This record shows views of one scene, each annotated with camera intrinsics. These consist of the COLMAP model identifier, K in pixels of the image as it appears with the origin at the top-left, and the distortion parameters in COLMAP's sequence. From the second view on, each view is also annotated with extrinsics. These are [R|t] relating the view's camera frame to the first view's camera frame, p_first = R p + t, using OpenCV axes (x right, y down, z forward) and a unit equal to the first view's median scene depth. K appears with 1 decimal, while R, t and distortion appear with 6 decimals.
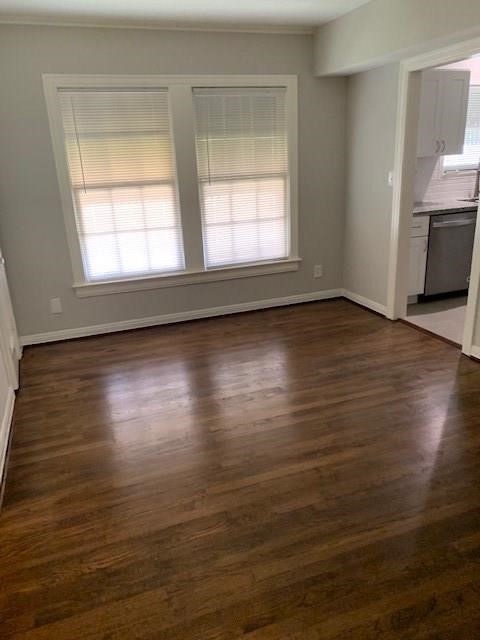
lens RADIAL K [[486.3, 0, 240.0], [0, 486.3, 320.0], [0, 0, 1]] dist [-0.005574, -0.007234]
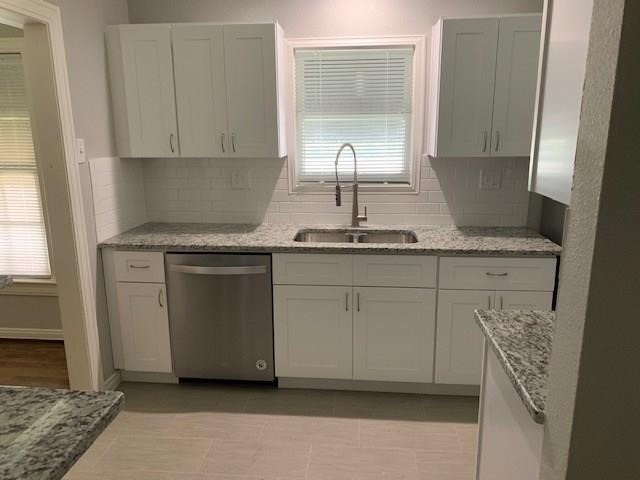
lens RADIAL K [[486.3, 0, 320.0], [0, 486.3, 240.0], [0, 0, 1]] dist [-0.005574, -0.007234]
pose [[0.899548, 0.142768, -0.412834, 0.770789], [-0.185588, 0.980454, -0.065324, -0.214134], [0.395438, 0.135380, 0.908461, 0.496041]]
